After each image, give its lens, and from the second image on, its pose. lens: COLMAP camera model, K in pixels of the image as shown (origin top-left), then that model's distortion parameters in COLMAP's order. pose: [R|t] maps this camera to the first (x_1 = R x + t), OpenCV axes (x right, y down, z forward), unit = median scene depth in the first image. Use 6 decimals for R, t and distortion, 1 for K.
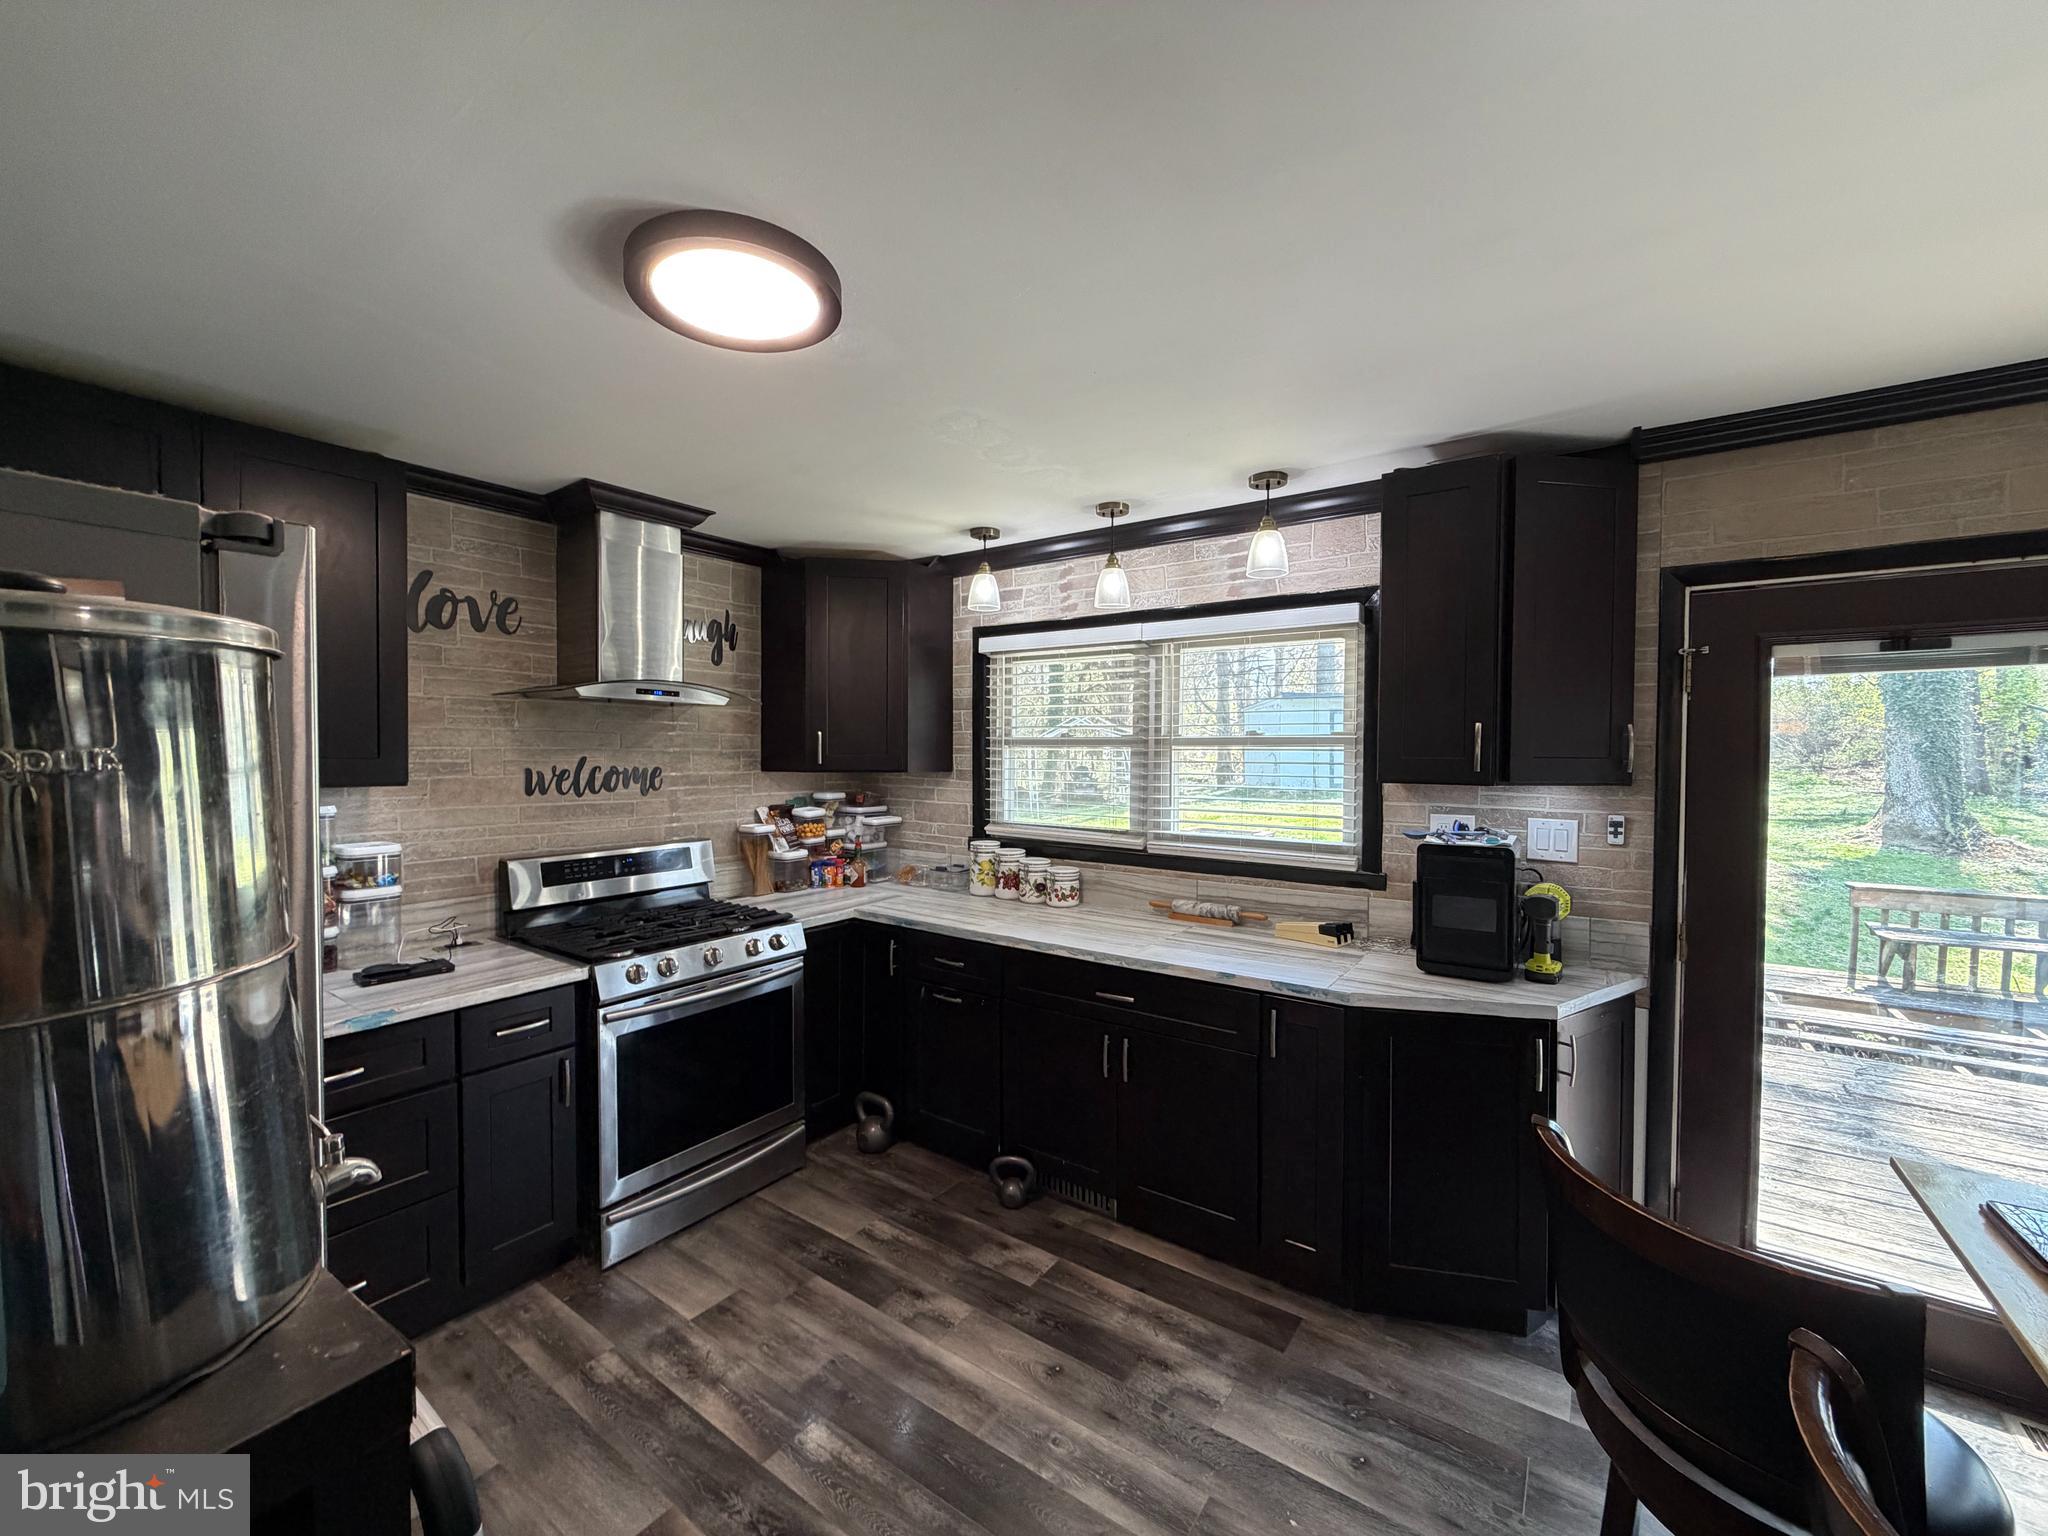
lens RADIAL K [[819.5, 0, 1021.9], [0, 819.5, 765.7], [0, 0, 1]] dist [0.001299, -0.000410]
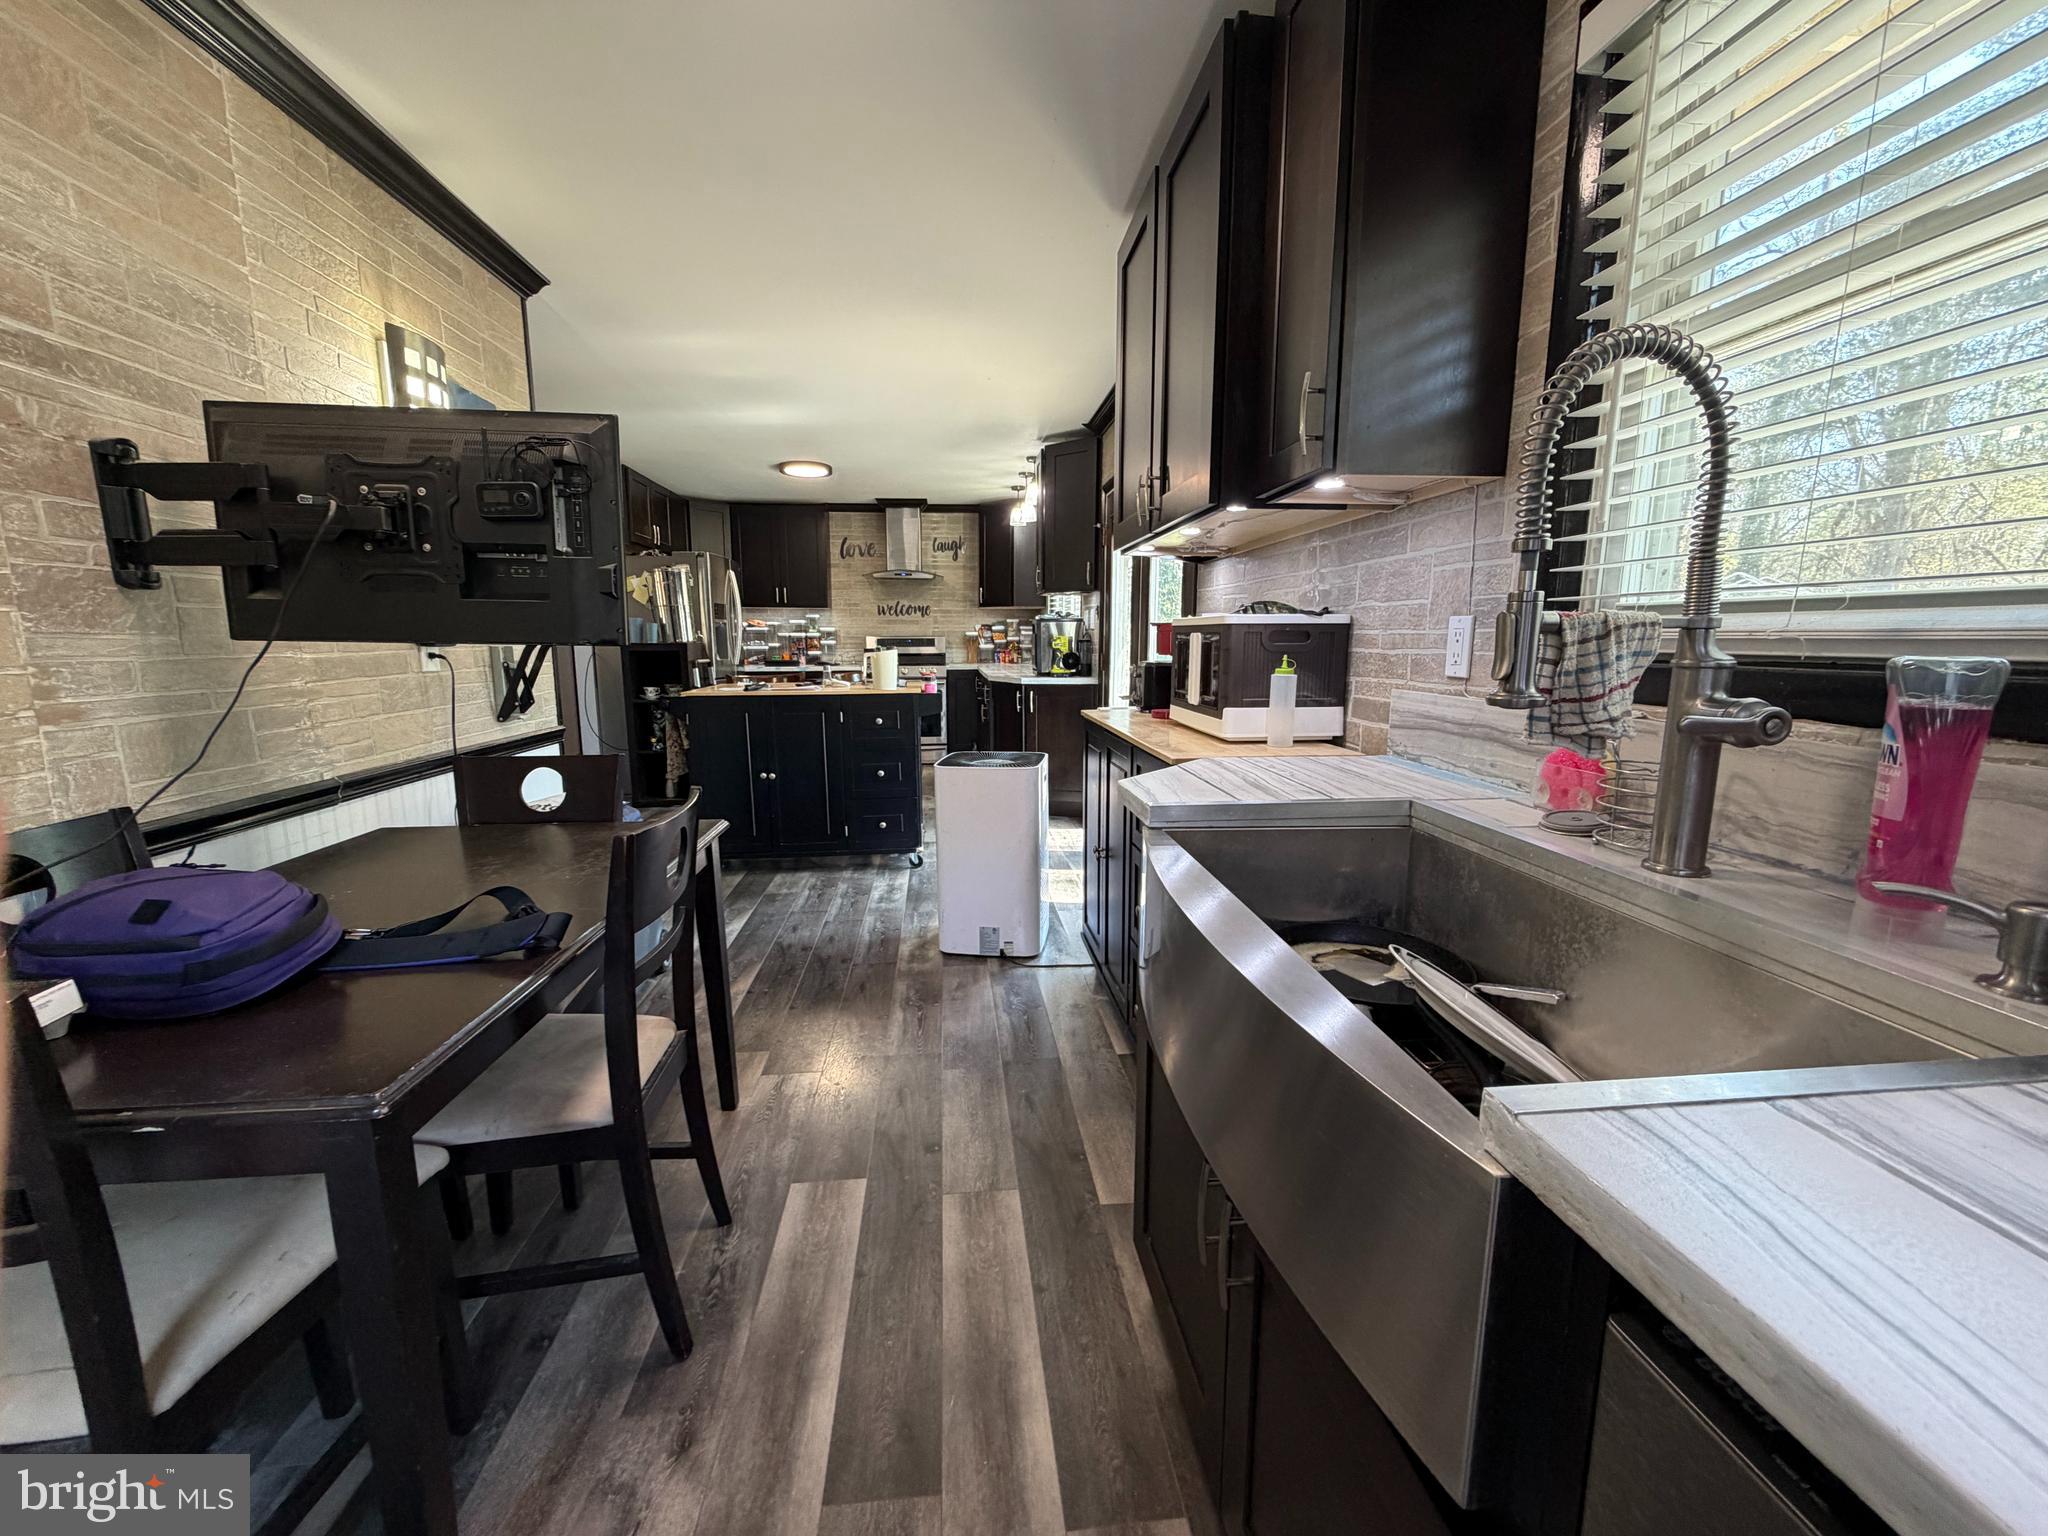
lens RADIAL K [[819.5, 0, 1030.8], [0, 819.5, 779.6], [0, 0, 1]] dist [0.001299, -0.000410]
pose [[0.664607, 0.115168, -0.738264, 1.928215], [-0.010871, 0.989436, 0.144564, 0.187239], [0.747114, -0.088053, 0.658838, -0.518799]]
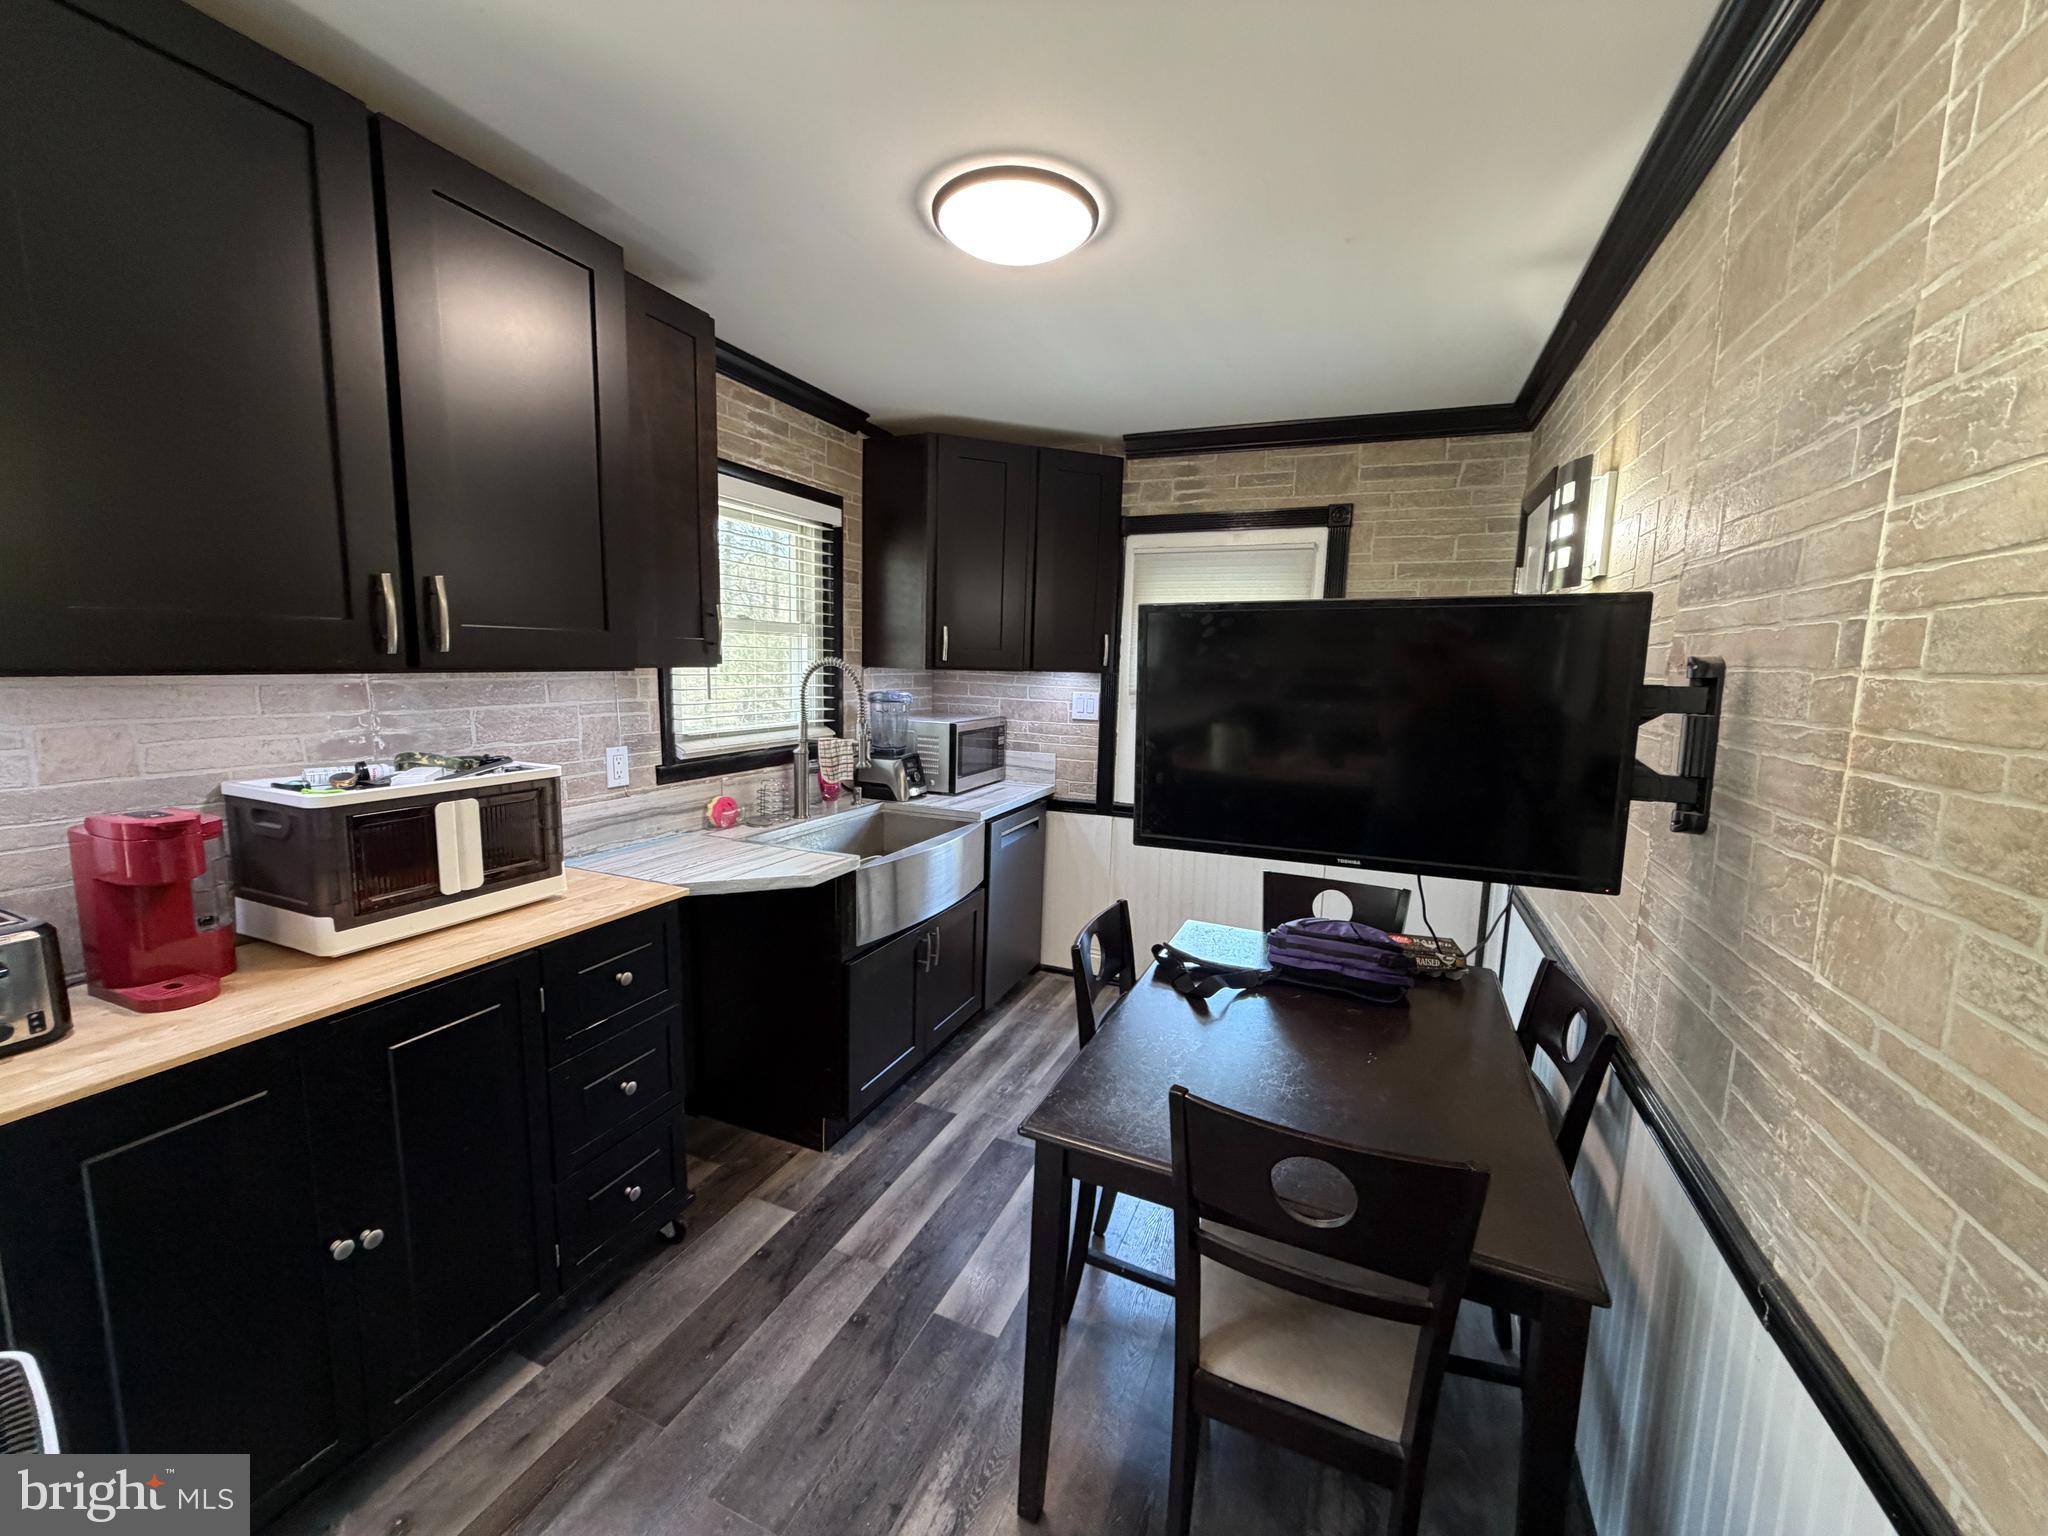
lens RADIAL K [[819.5, 0, 1019.6], [0, 819.5, 767.9], [0, 0, 1]] dist [0.001299, -0.000410]
pose [[-0.222865, -0.133547, 0.965659, -2.728789], [-0.002261, 0.990640, 0.136480, -0.338448], [-0.974847, 0.028233, -0.221081, 1.000698]]
